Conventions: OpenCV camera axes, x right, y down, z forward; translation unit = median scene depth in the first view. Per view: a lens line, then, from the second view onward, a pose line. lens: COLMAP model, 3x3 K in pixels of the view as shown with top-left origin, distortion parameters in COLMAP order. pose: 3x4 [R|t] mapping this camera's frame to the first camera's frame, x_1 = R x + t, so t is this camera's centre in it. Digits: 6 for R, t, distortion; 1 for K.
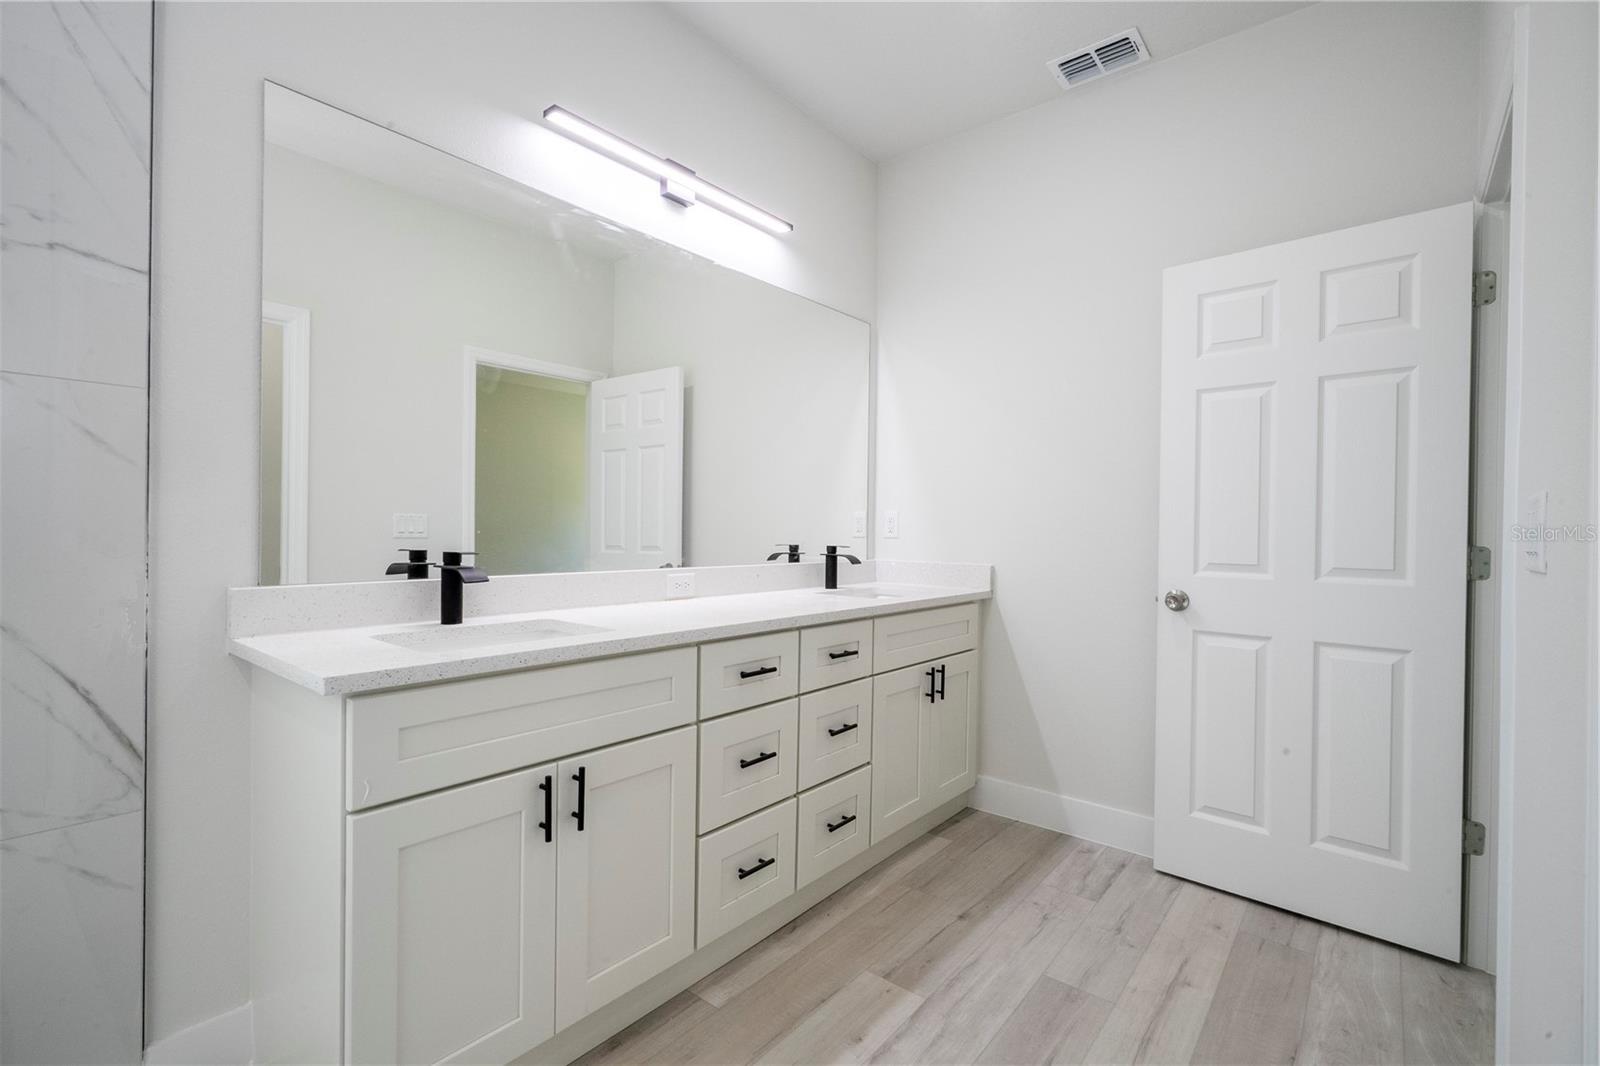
lens RADIAL K [[720.0, 0, 787.4], [0, 720.0, 530.9], [0, 0, 1]] dist [-0.005700, 0.003059]
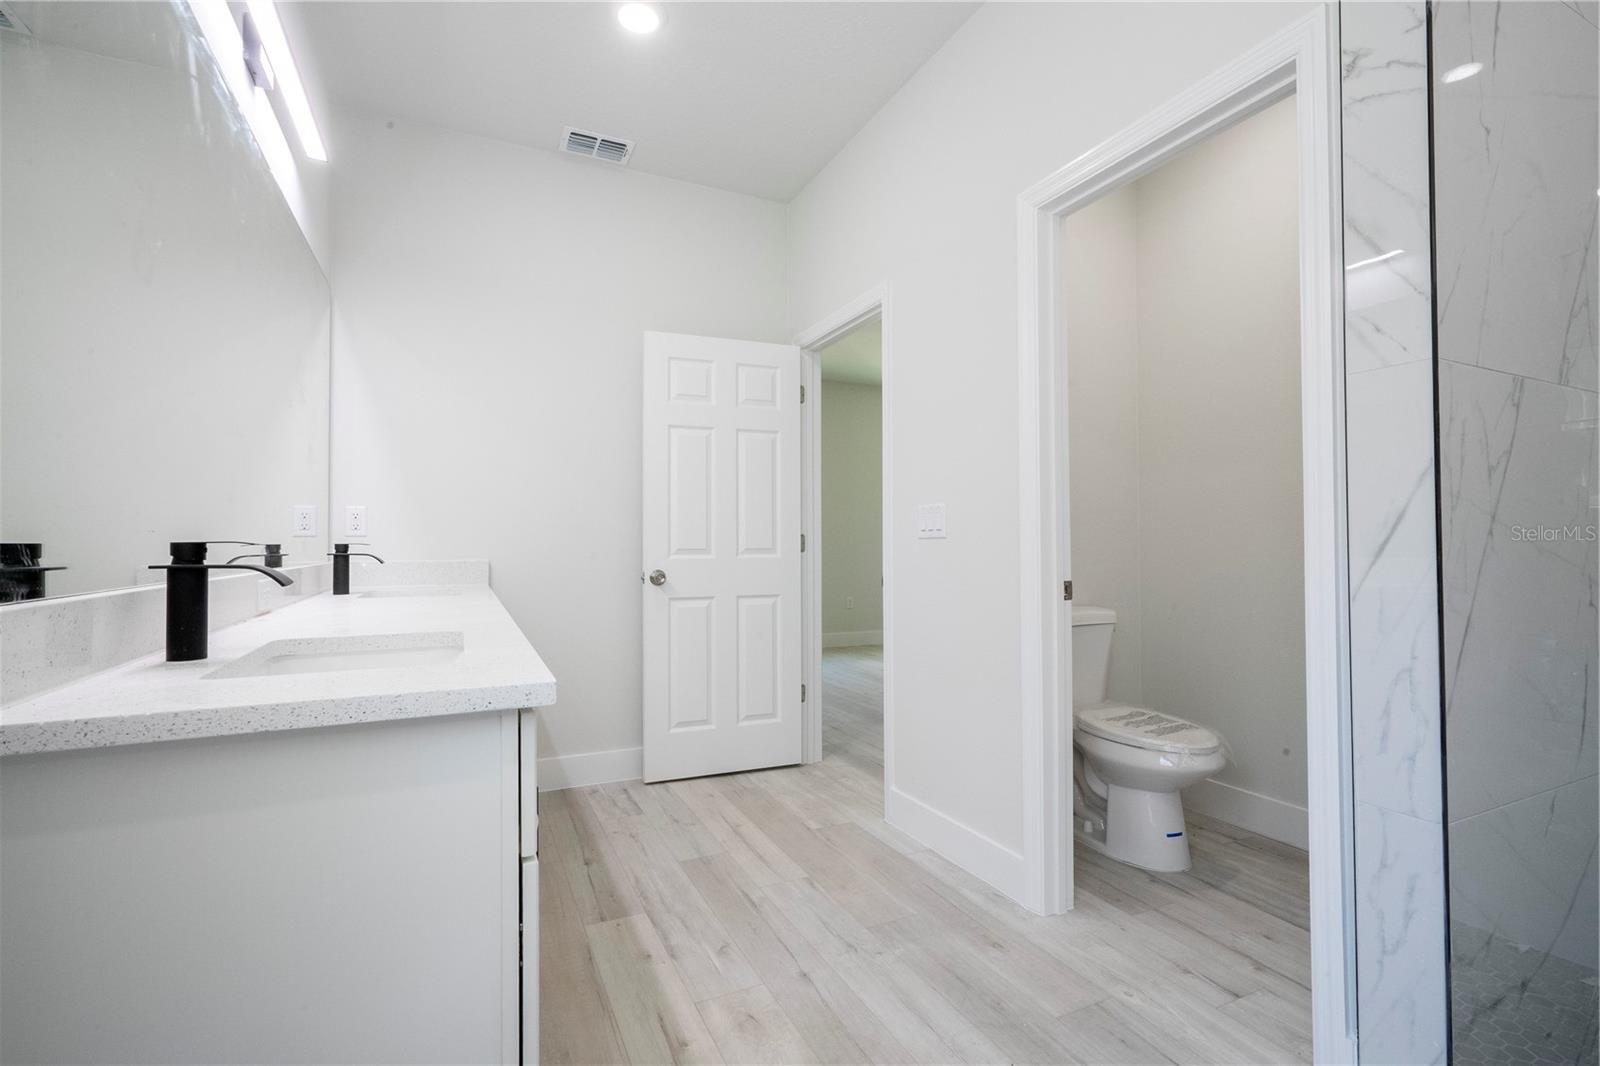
lens RADIAL K [[720.0, 0, 791.9], [0, 720.0, 528.5], [0, 0, 1]] dist [-0.005700, 0.003059]
pose [[0.420538, 0.005889, 0.907256, -0.653171], [0.010669, 0.999878, -0.011436, 0.025030], [-0.907212, 0.014488, 0.420424, 0.221843]]
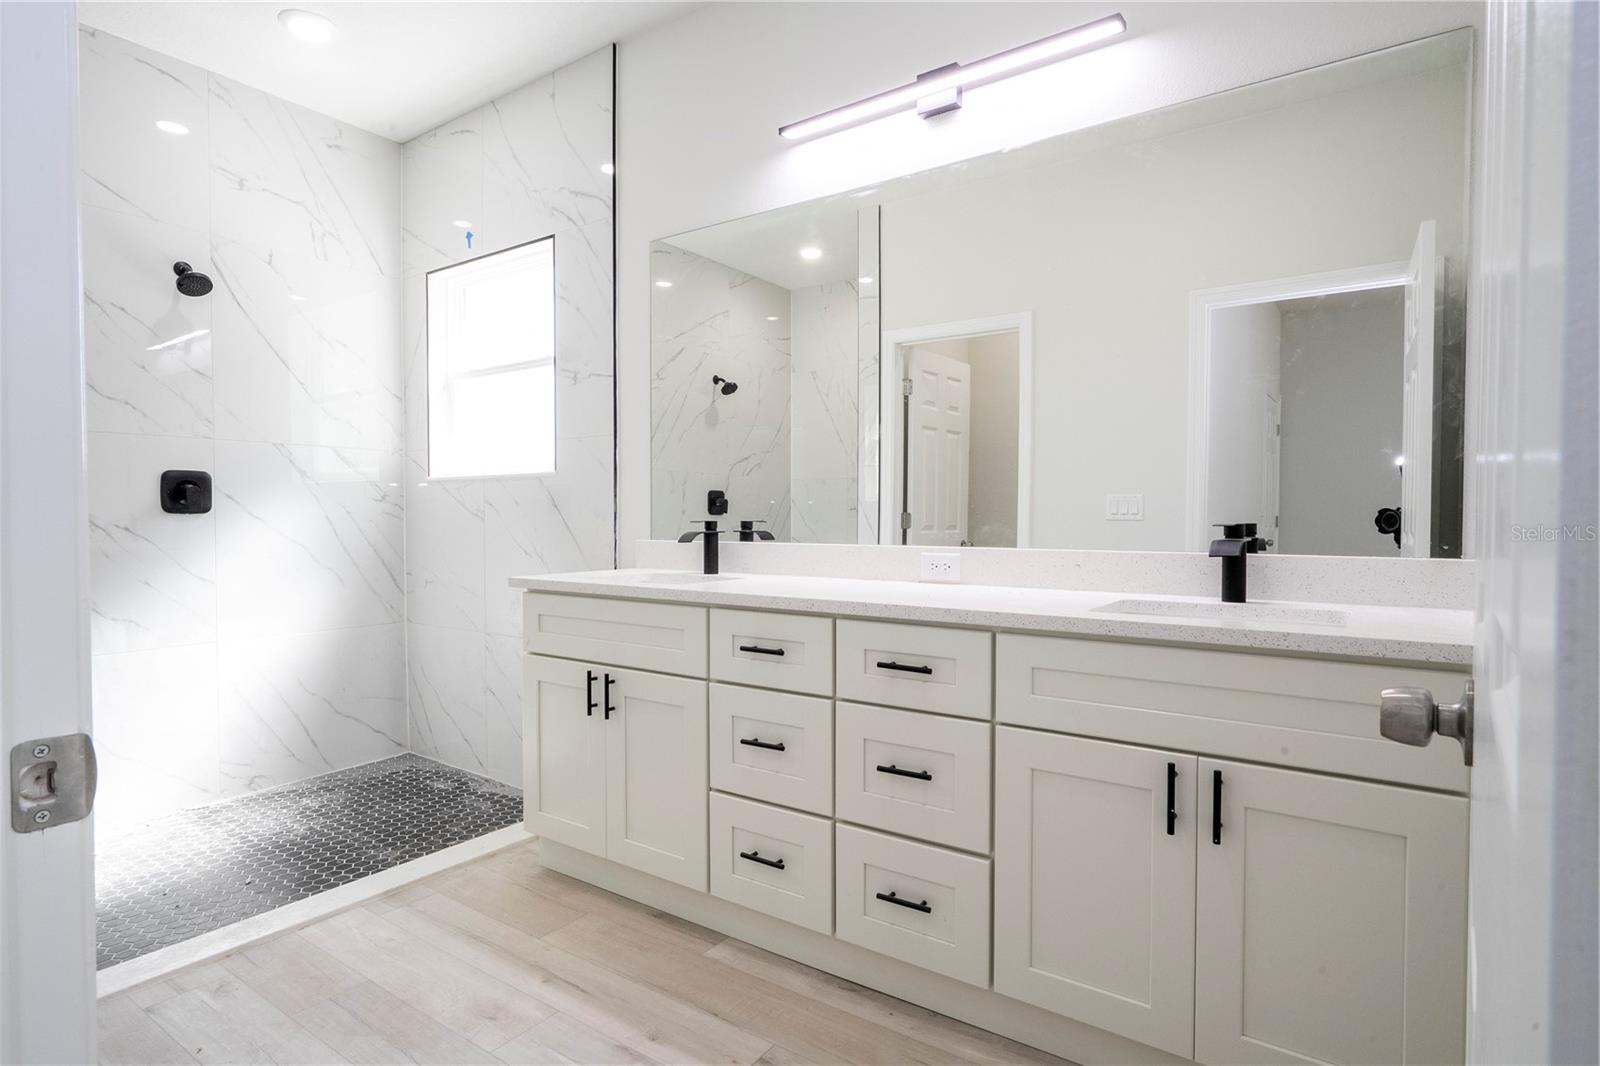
lens RADIAL K [[842.1, 0, 791.0], [0, 842.1, 530.9], [0, 0, 1]] dist [0.001001, -0.000039]
pose [[0.080097, 0.004719, -0.996776, 0.914956], [0.000542, 0.999988, 0.004778, 0.031451], [0.996787, -0.000923, 0.080093, 0.829703]]
